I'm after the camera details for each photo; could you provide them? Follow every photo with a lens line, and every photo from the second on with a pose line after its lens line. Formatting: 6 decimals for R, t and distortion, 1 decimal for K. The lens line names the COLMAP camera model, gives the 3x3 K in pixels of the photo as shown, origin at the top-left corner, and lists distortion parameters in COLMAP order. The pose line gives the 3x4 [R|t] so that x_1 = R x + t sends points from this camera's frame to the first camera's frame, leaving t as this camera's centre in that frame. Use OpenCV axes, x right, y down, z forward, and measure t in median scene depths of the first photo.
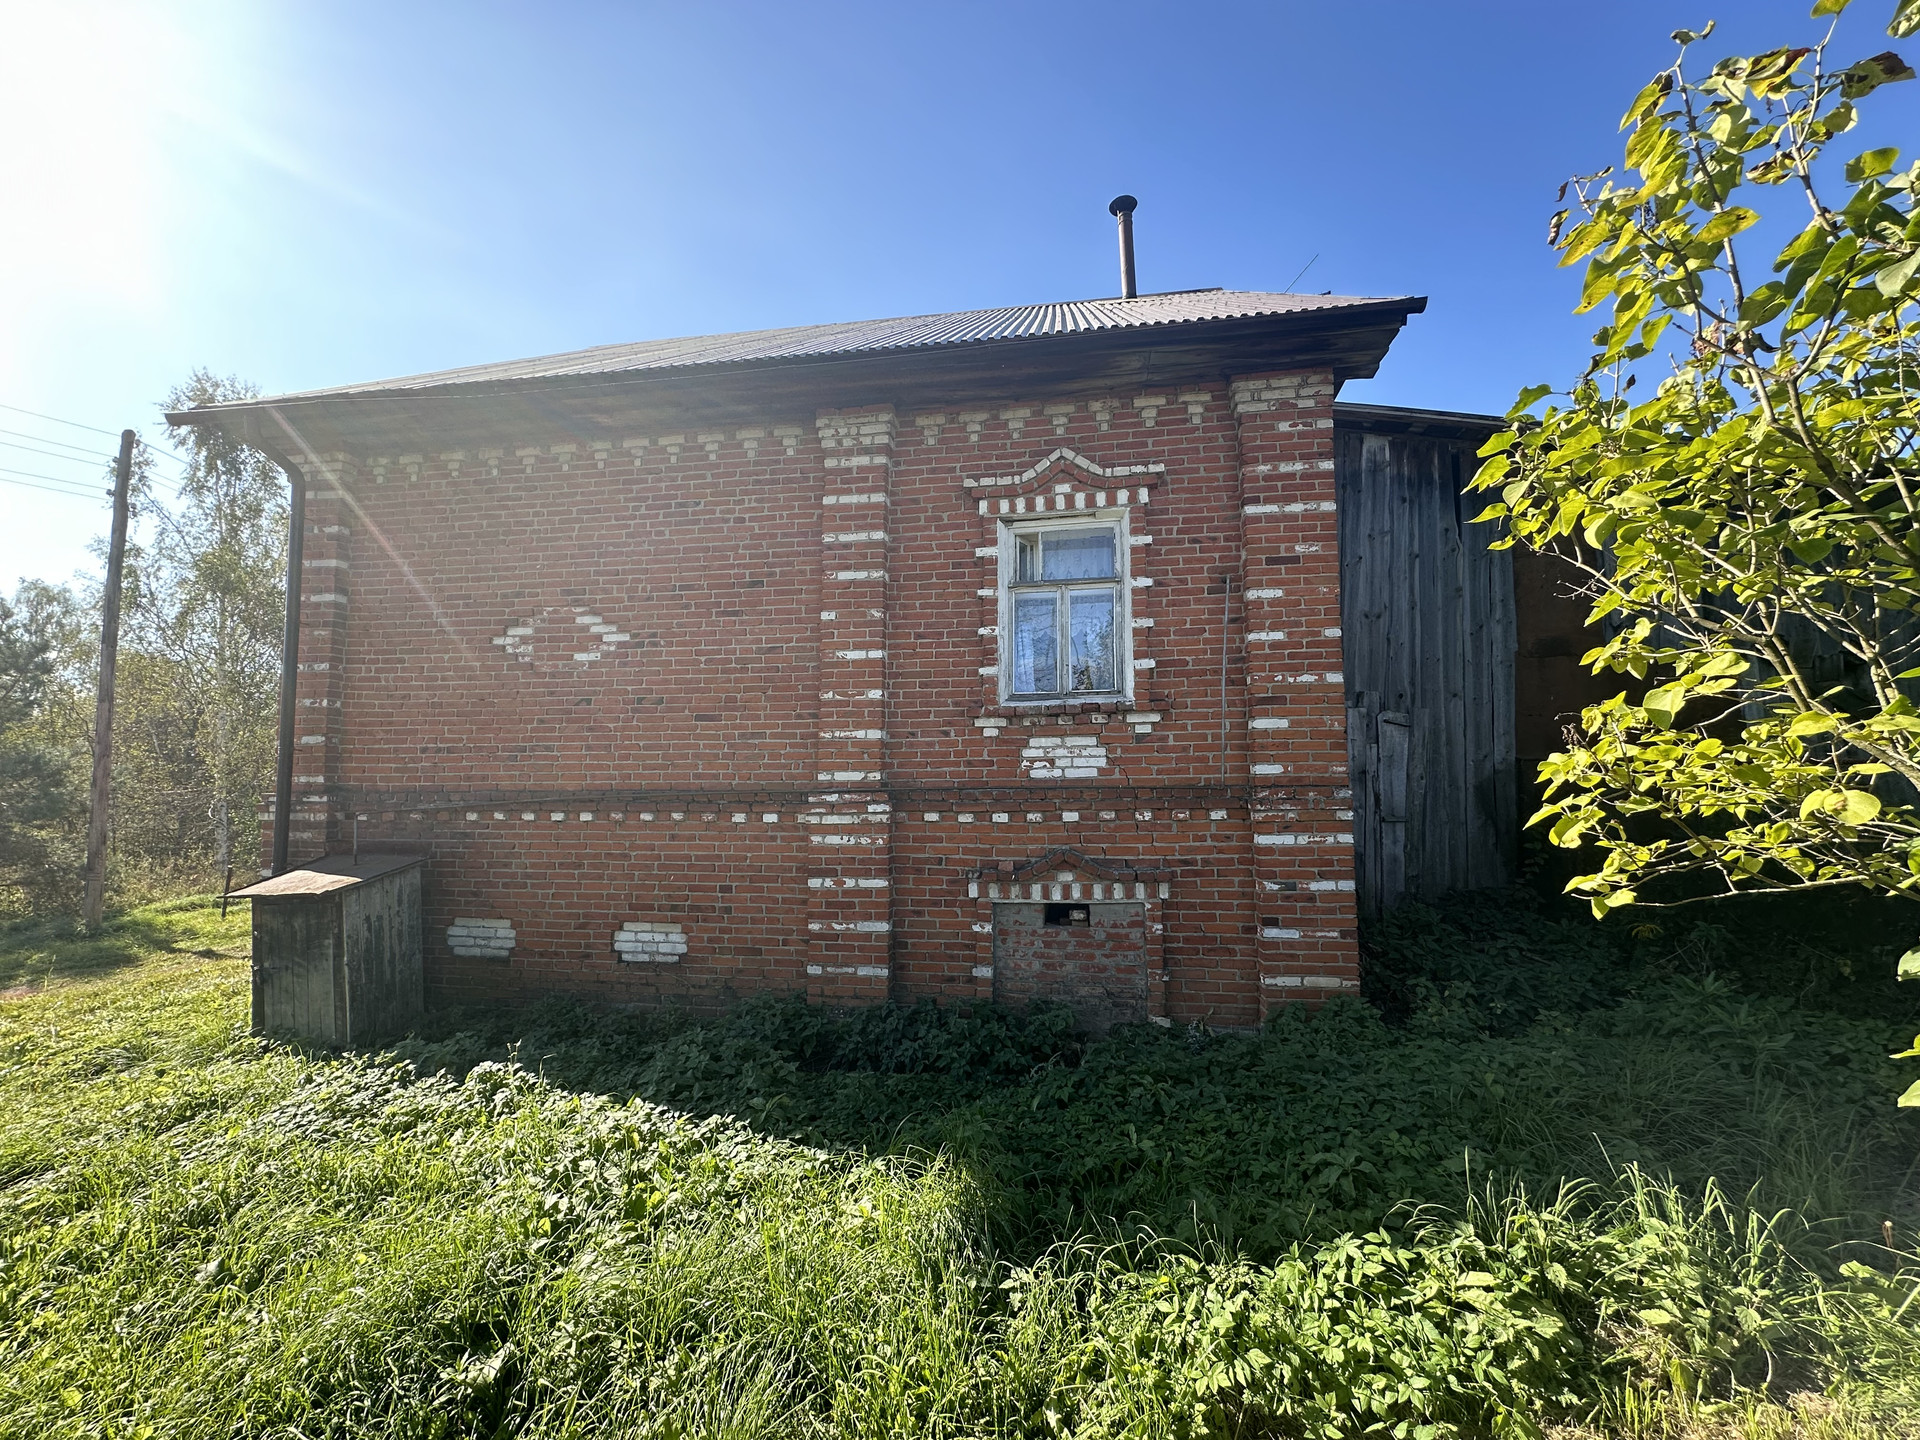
lens RADIAL K [[767.5, 0, 960.3], [0, 767.5, 727.5], [0, 0, 1]] dist [-0.001001, 0.000623]
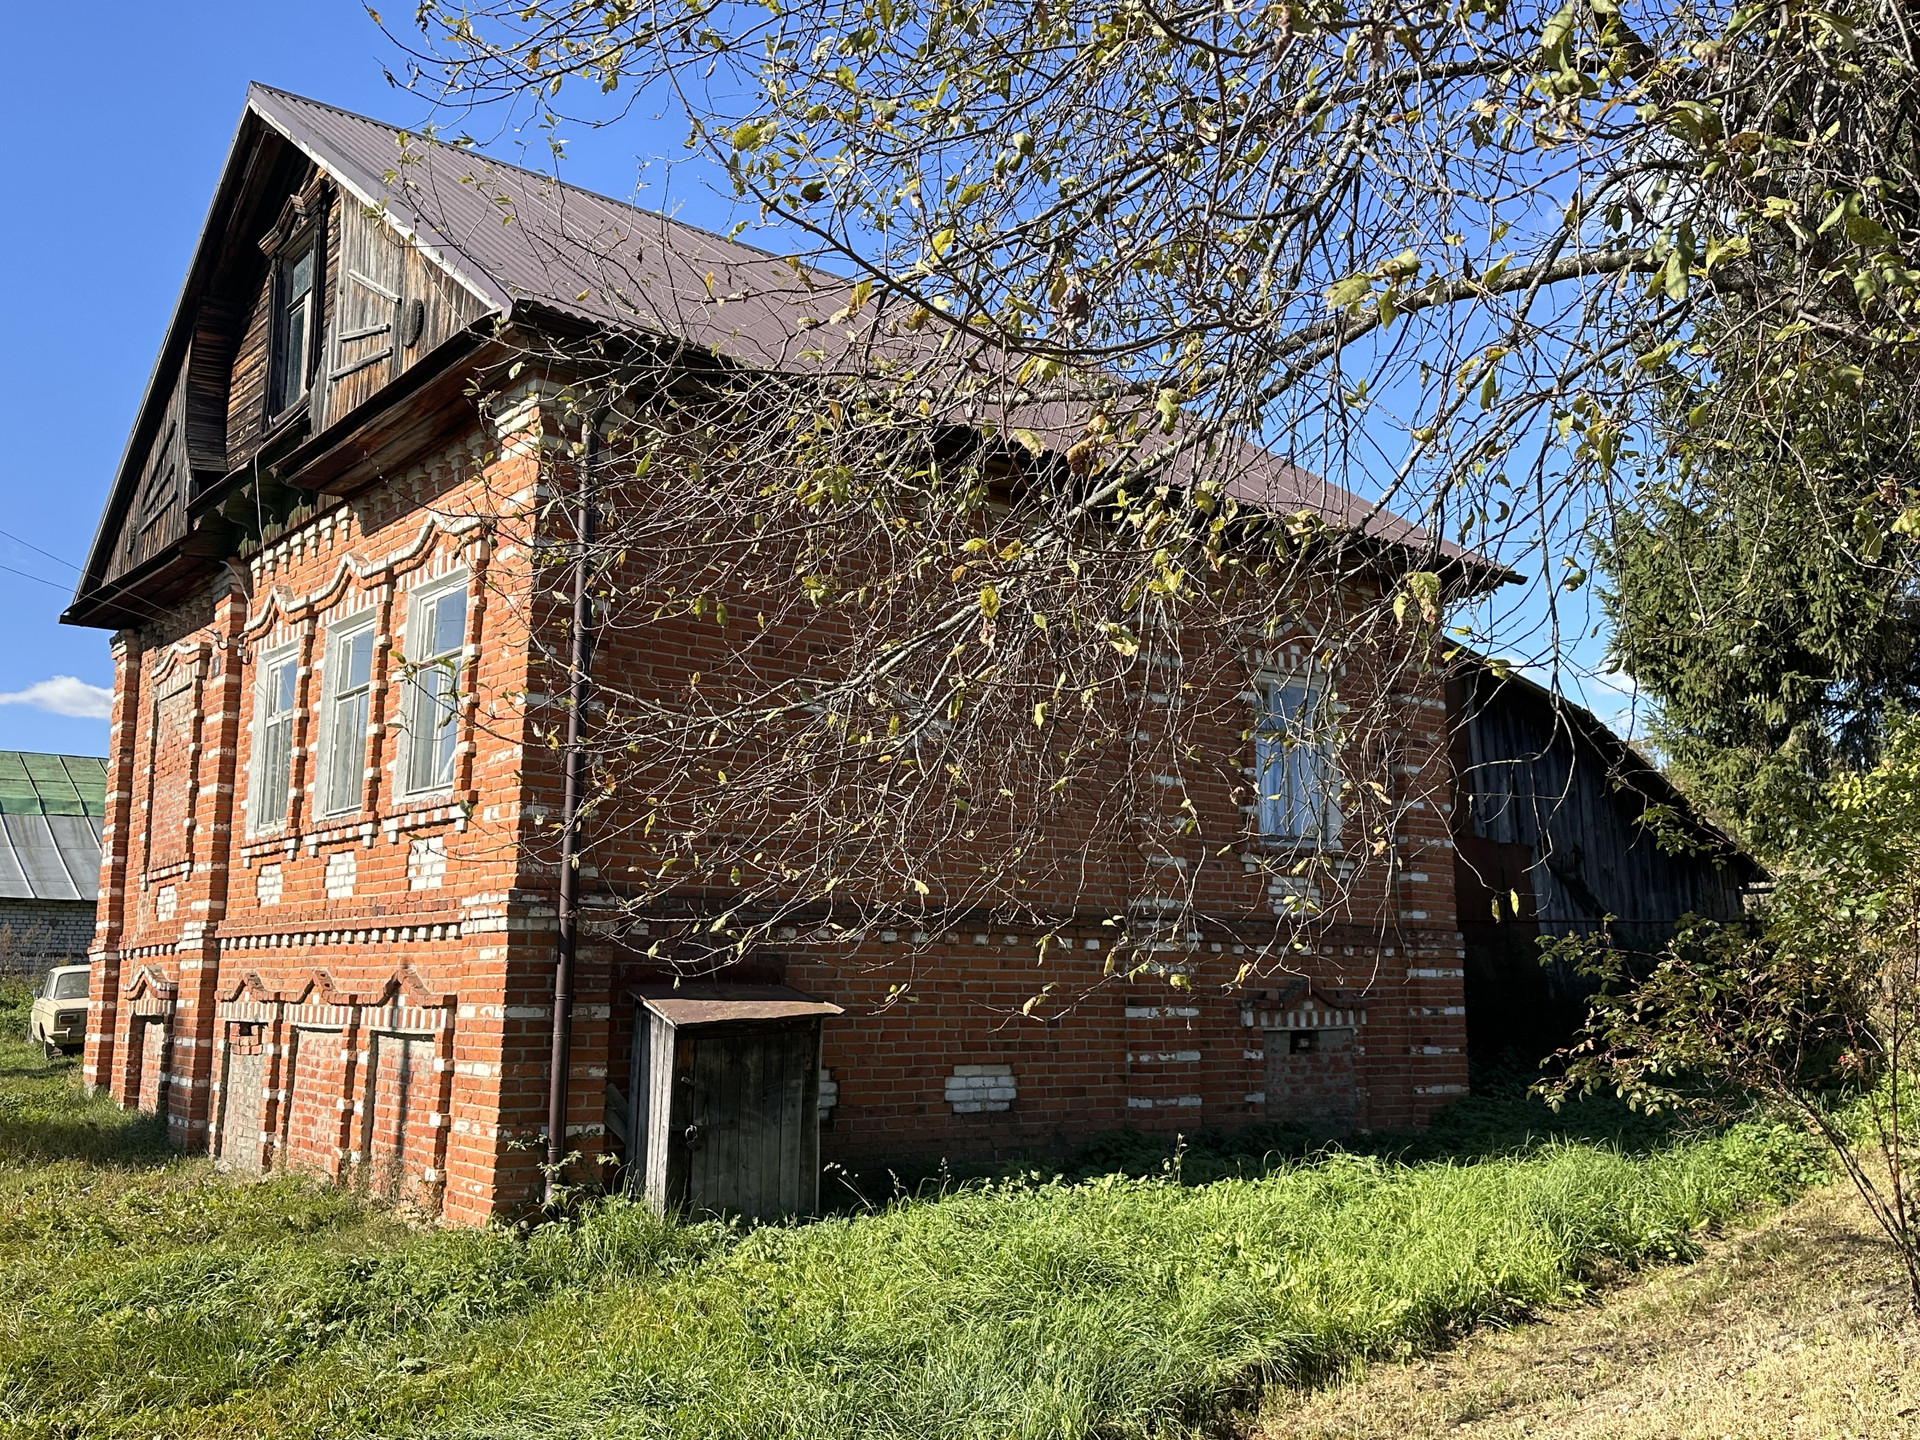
lens RADIAL K [[1743.9, 0, 971.9], [0, 1743.9, 726.1], [0, 0, 1]] dist [0.149010, -0.185558]
pose [[0.673100, 0.123974, 0.729087, -1.889674], [-0.057710, 0.991648, -0.115341, 0.106096], [-0.737297, 0.035560, 0.674633, -0.324713]]
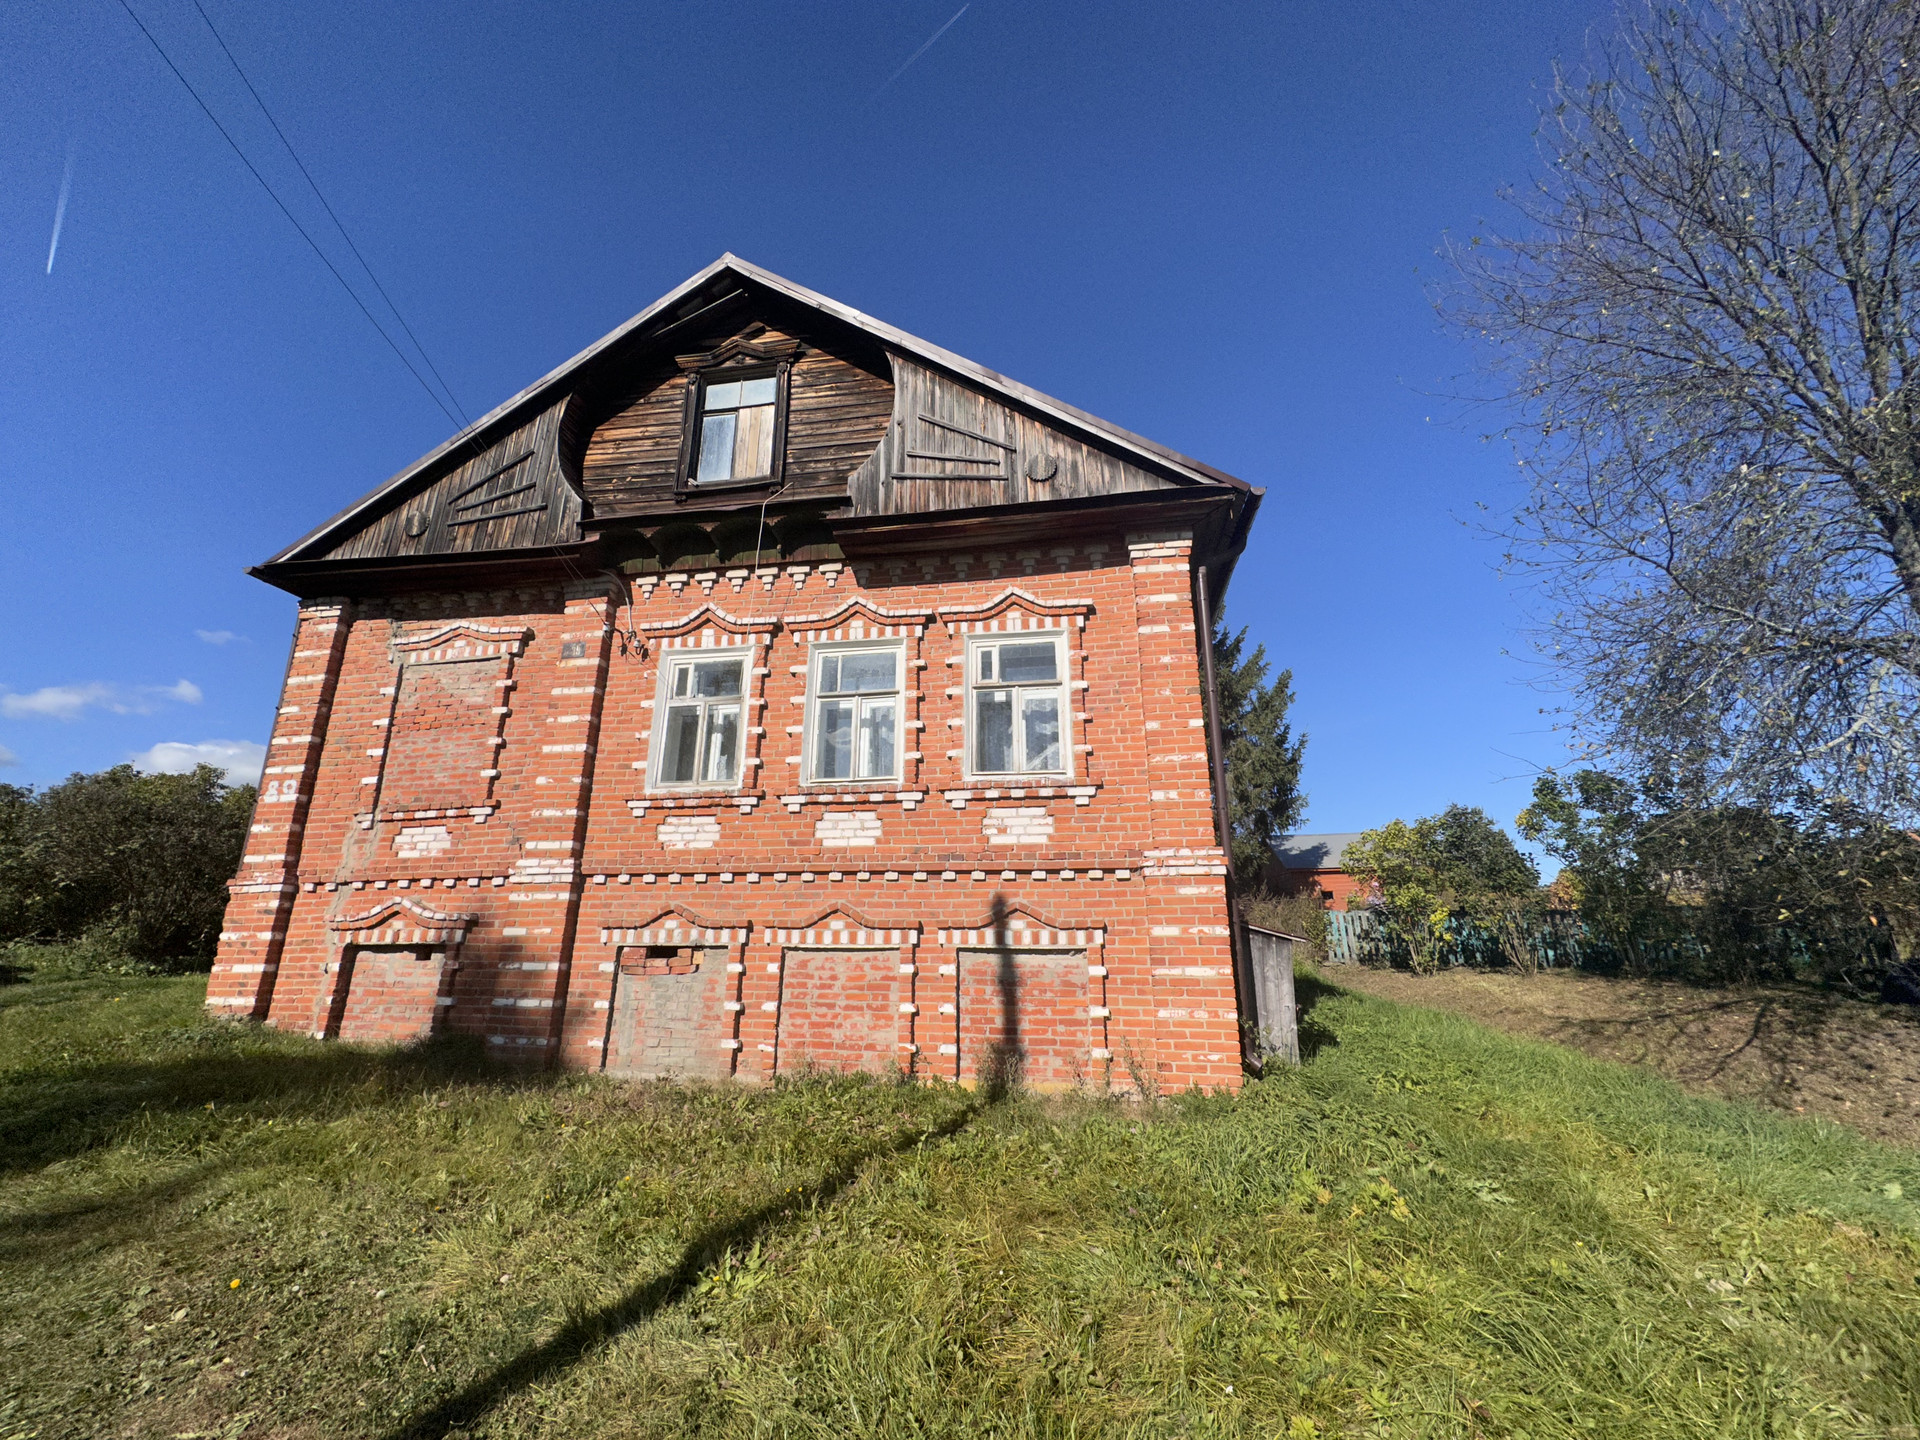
lens RADIAL K [[767.5, 0, 968.2], [0, 767.5, 720.8], [0, 0, 1]] dist [-0.001001, 0.000623]
pose [[-0.018744, 0.291635, 0.956346, -2.028234], [-0.060011, 0.954461, -0.292236, 0.256217], [-0.998022, -0.062869, -0.000389, 1.447631]]
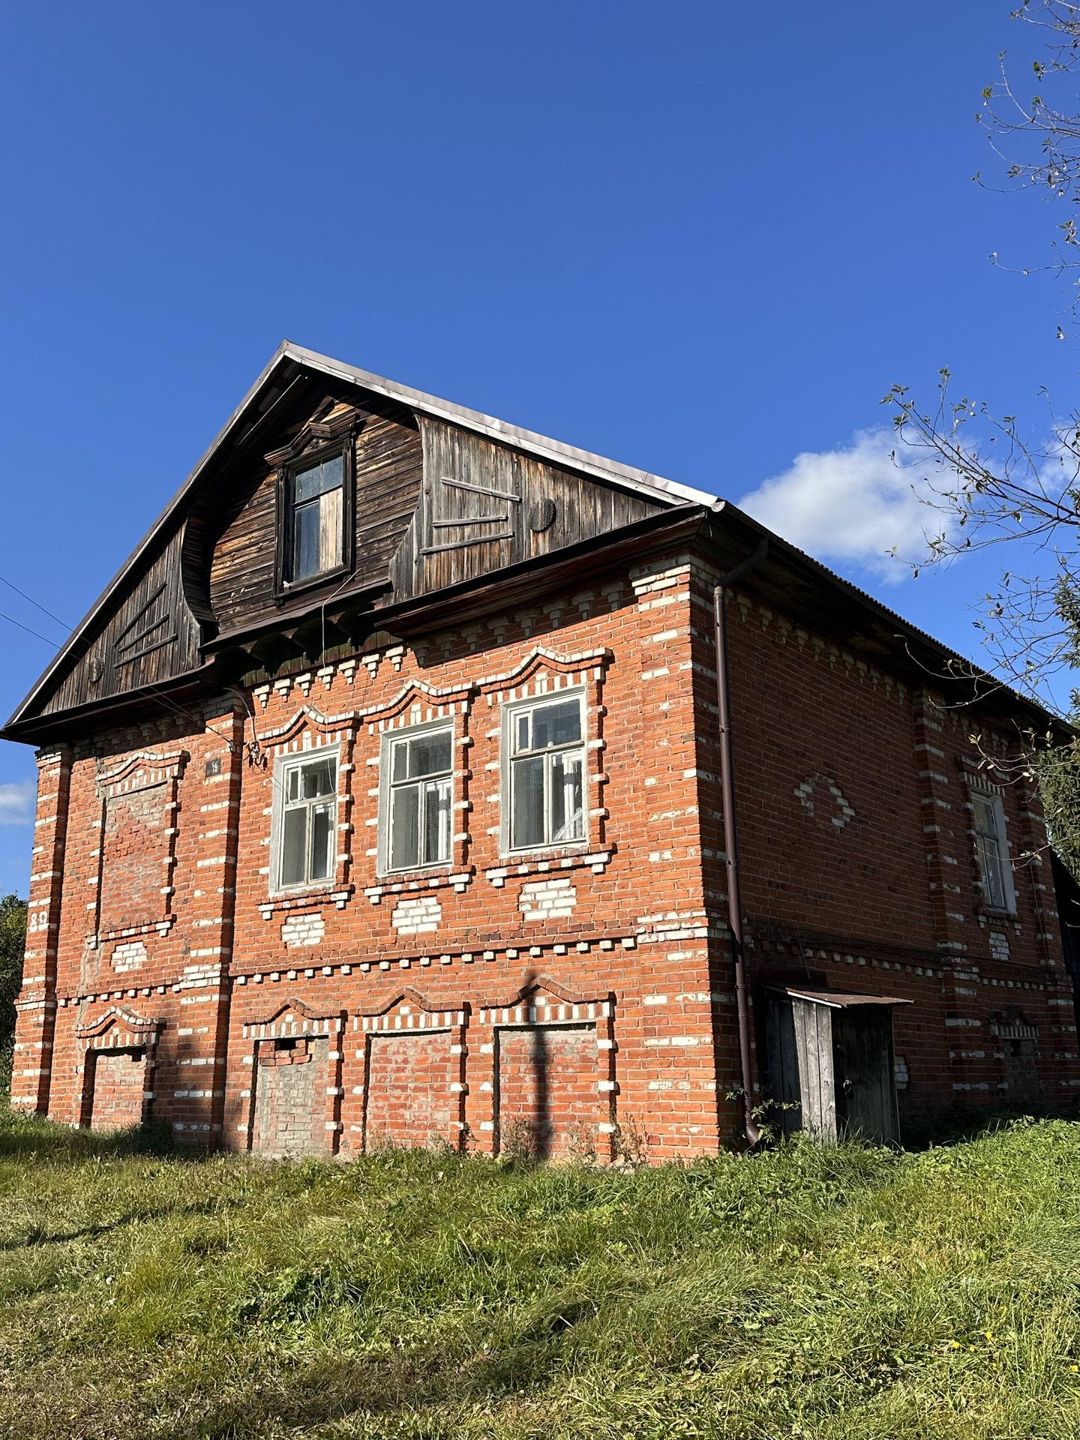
lens RADIAL K [[1307.9, 0, 547.7], [0, 1307.9, 718.9], [0, 0, 1]] dist [0.149010, -0.185558]
pose [[0.480936, 0.237513, 0.843972, -2.554731], [-0.040584, 0.967606, -0.249180, 0.286587], [-0.875816, 0.085588, 0.474996, 0.443165]]
